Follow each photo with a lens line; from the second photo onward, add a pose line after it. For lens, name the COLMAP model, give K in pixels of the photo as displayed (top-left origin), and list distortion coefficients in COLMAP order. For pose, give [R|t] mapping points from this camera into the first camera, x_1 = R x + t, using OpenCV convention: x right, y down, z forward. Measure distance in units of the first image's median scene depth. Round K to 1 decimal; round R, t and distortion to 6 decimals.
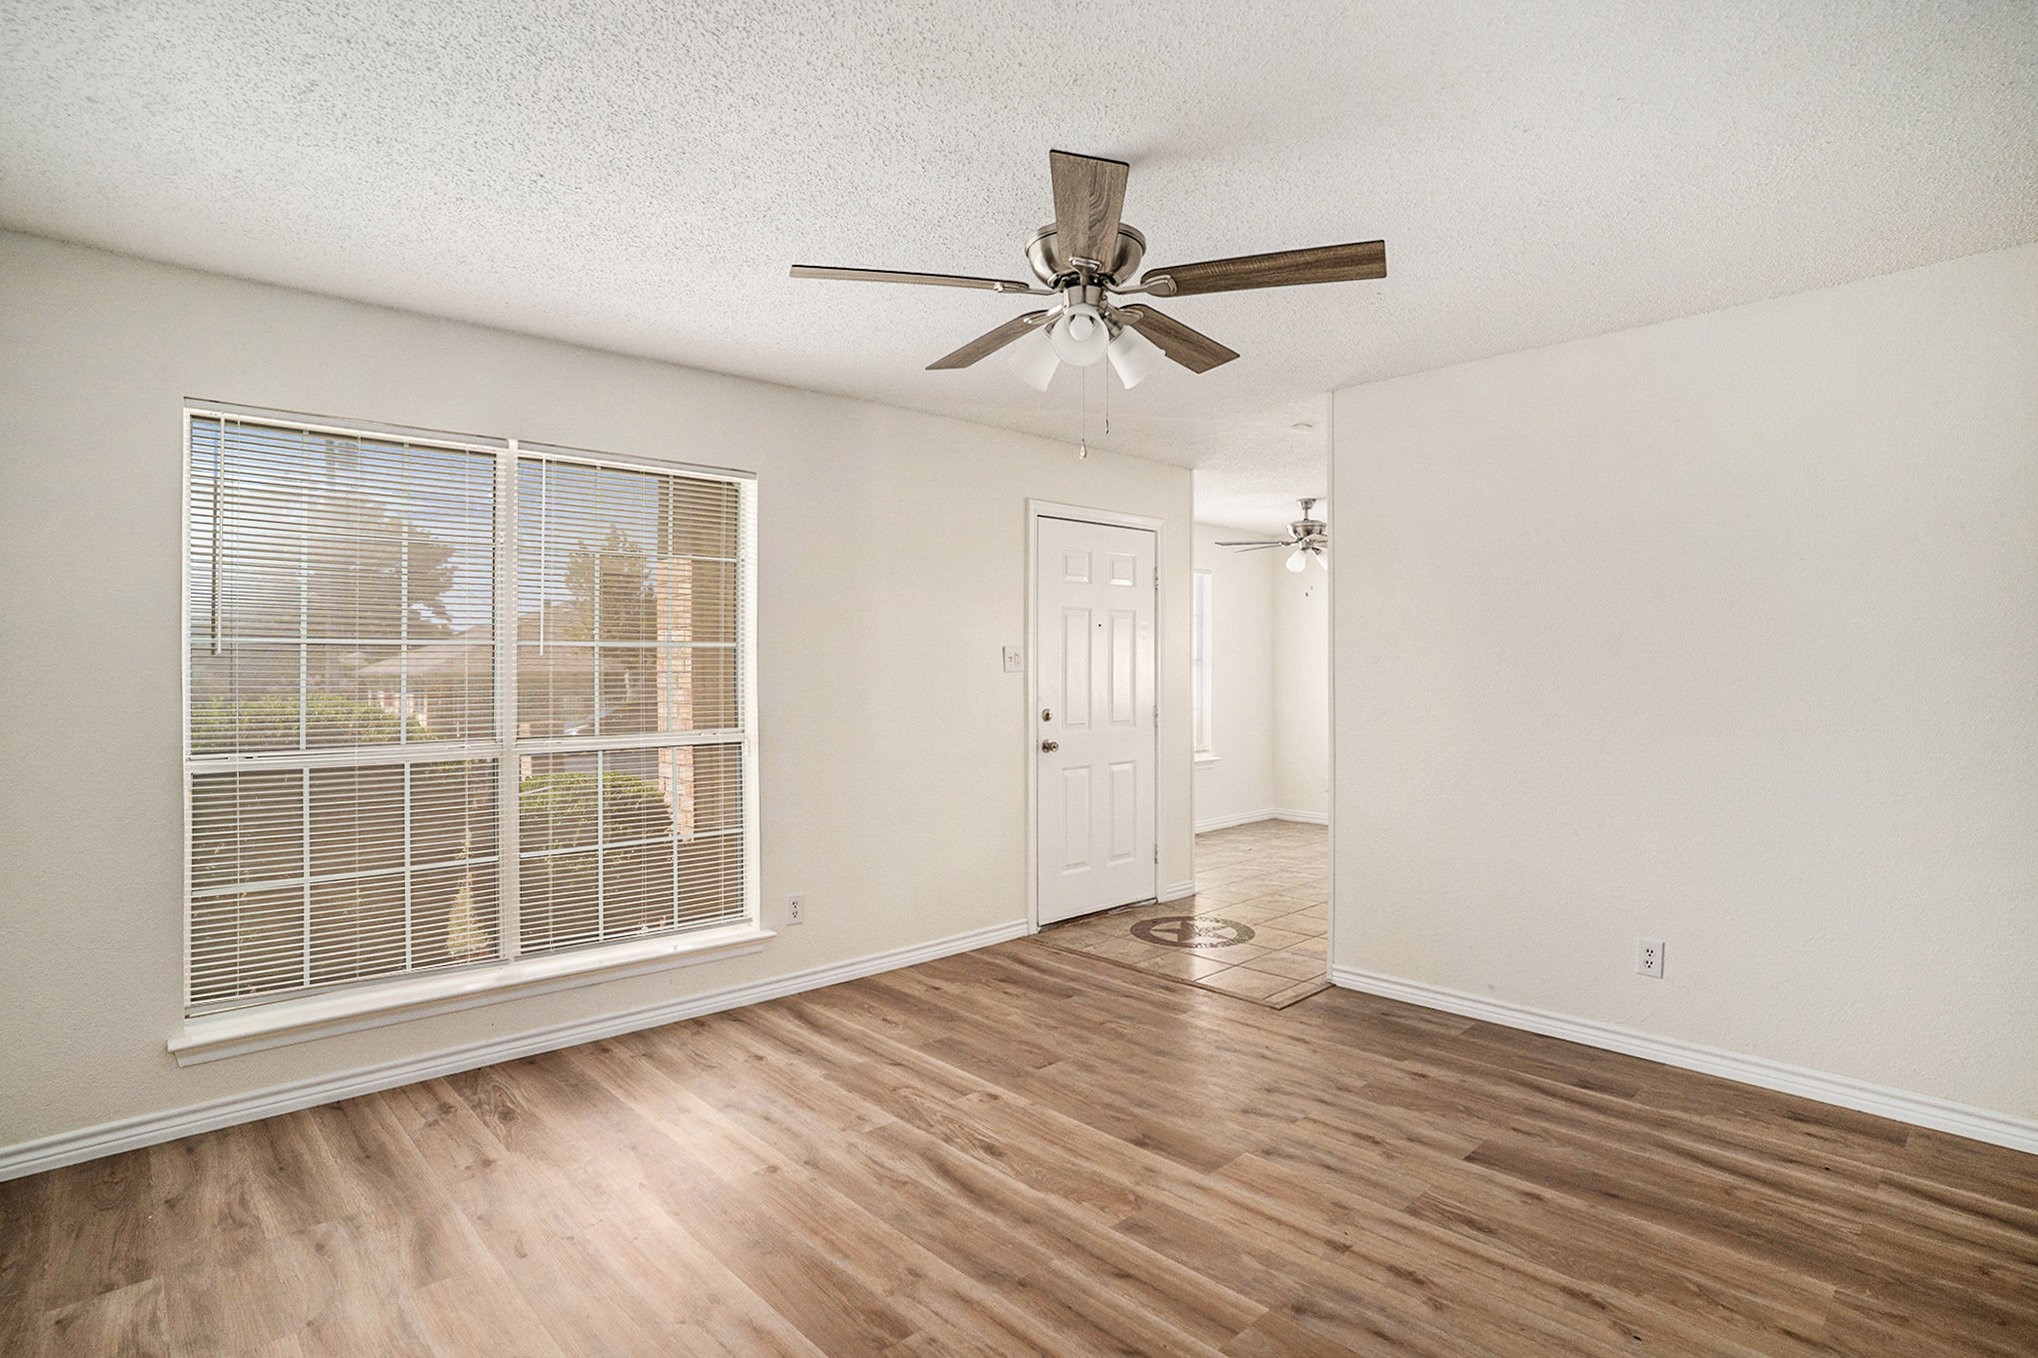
lens RADIAL K [[1011.2, 0, 1019.0], [0, 1011.2, 679.0], [0, 0, 1]] dist [-0.072833, 0.035330]
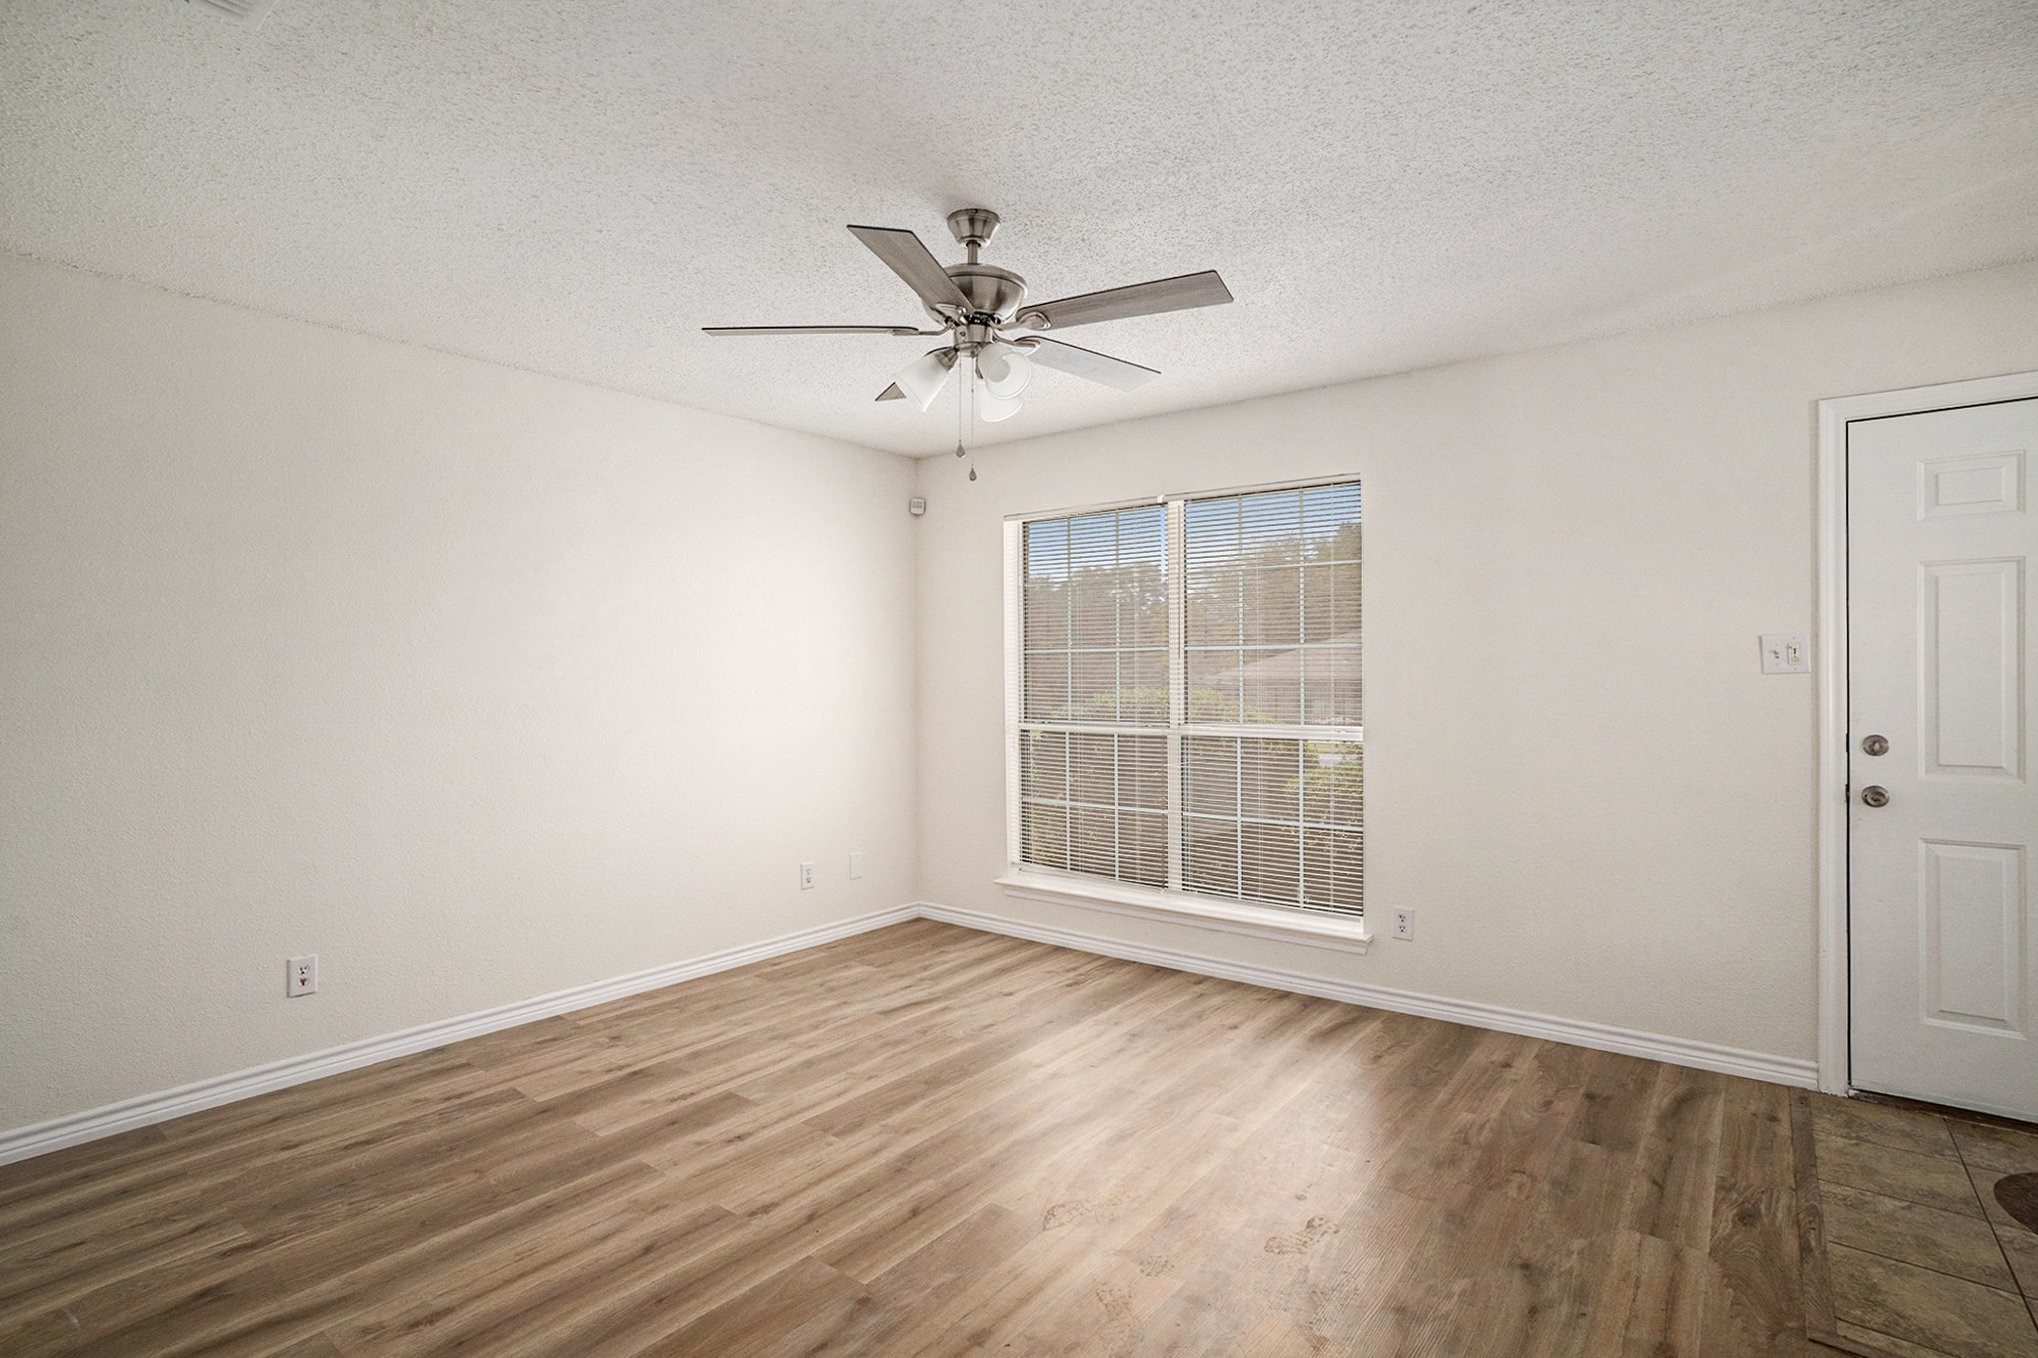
lens RADIAL K [[1009.1, 0, 1006.9], [0, 1009.1, 666.4], [0, 0, 1]] dist [-0.071512, 0.036046]
pose [[0.144685, -0.004832, -0.989466, 0.925448], [0.000393, 0.999988, -0.004826, -0.015721], [0.989478, 0.000309, 0.144686, 0.692240]]
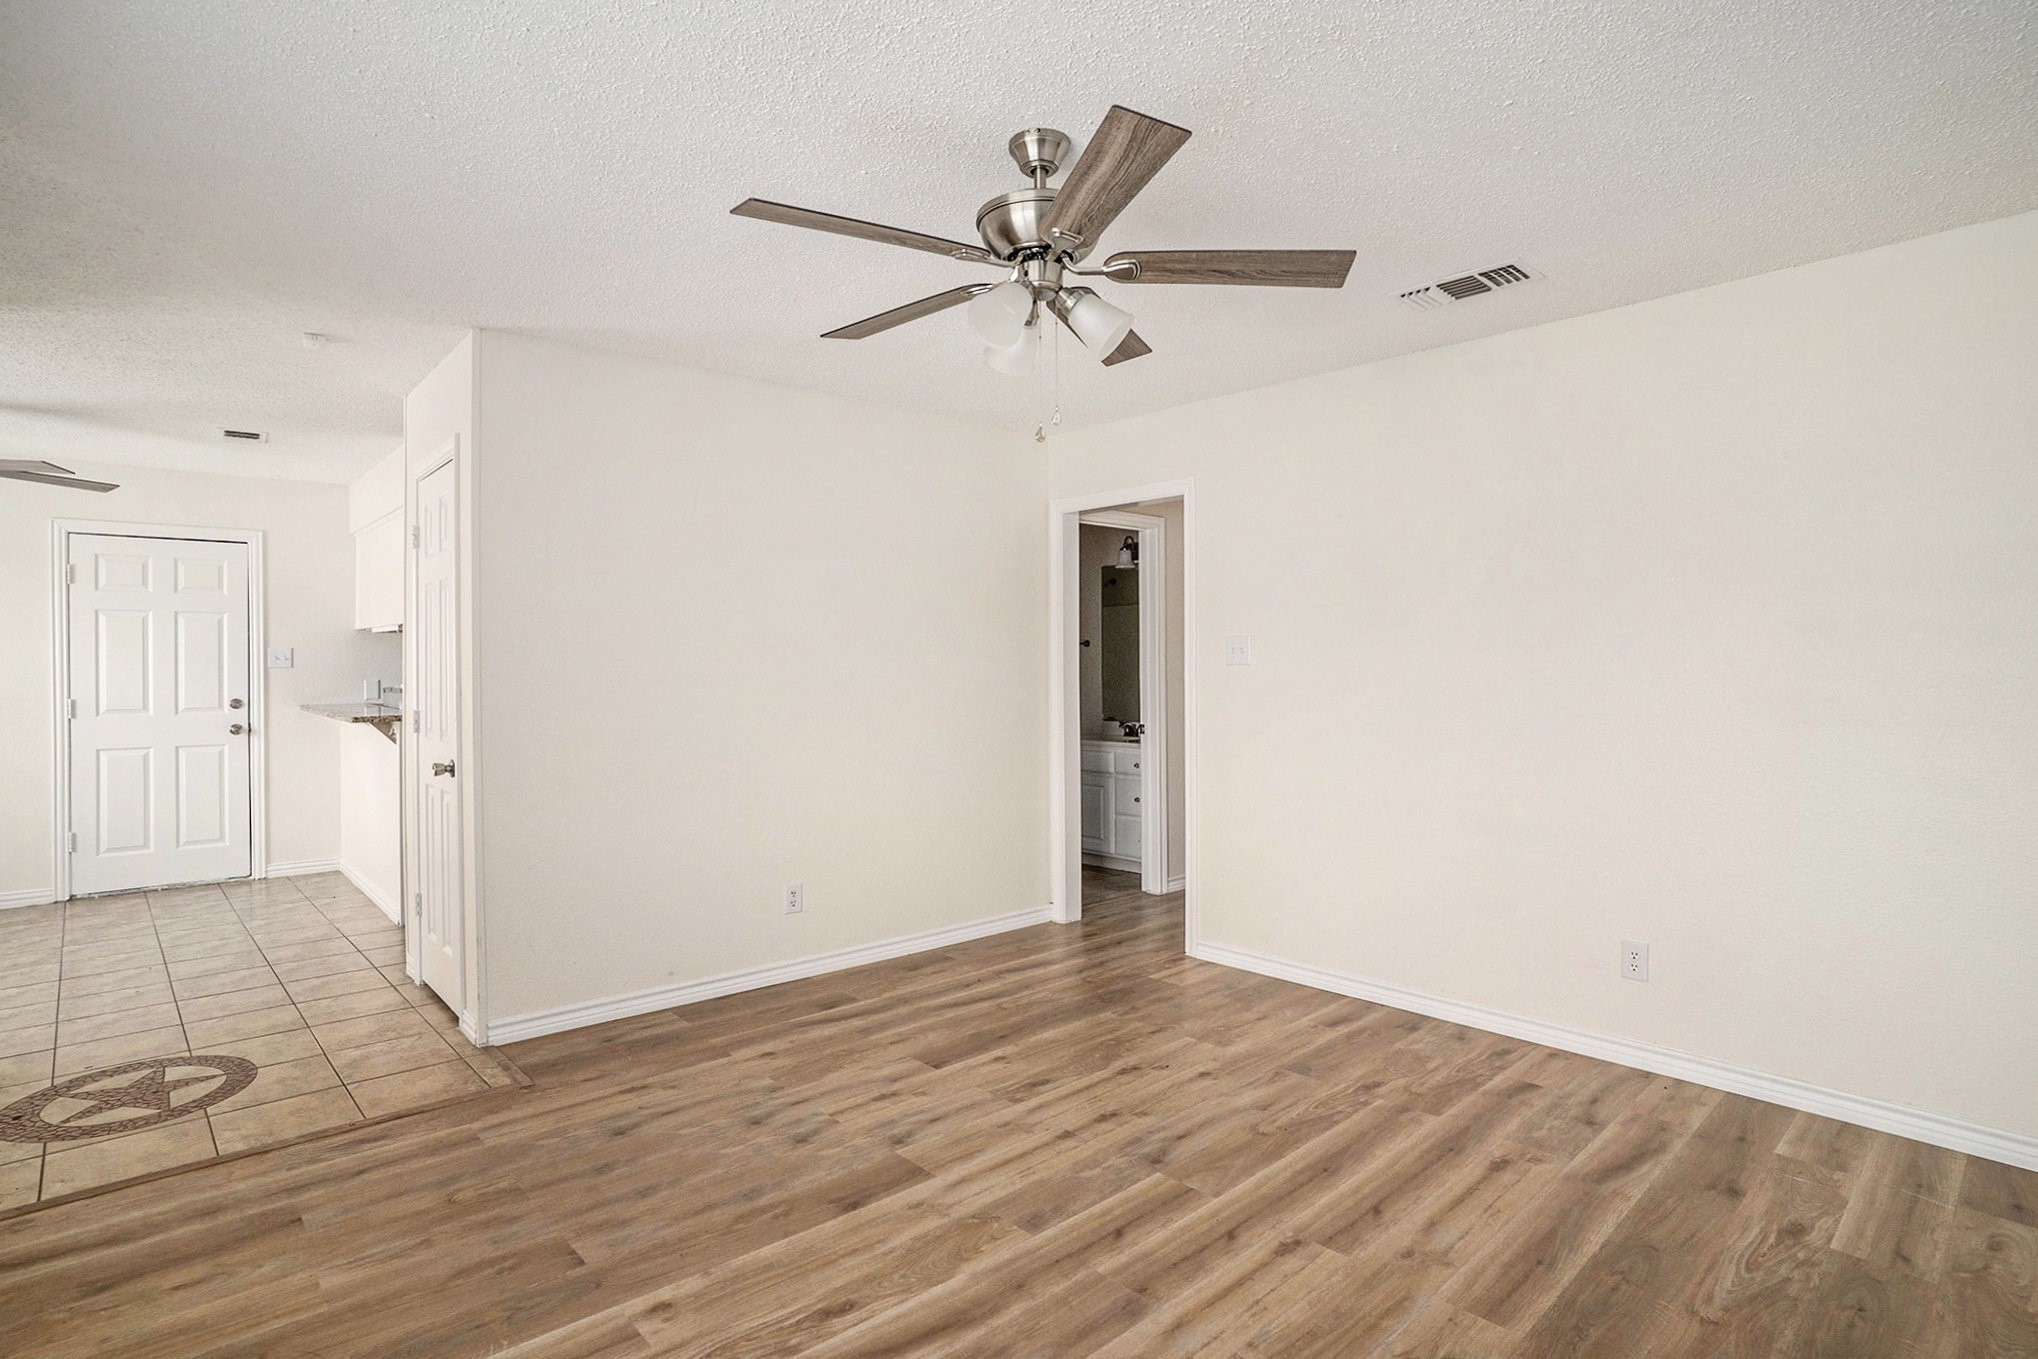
lens RADIAL K [[1036.4, 0, 974.9], [0, 1036.4, 669.1], [0, 0, 1]] dist [-0.077784, 0.036284]
pose [[0.053128, -0.005484, 0.998573, -0.723486], [0.016198, 0.999858, 0.004630, -0.005557], [-0.998456, 0.015929, 0.053209, 0.800290]]
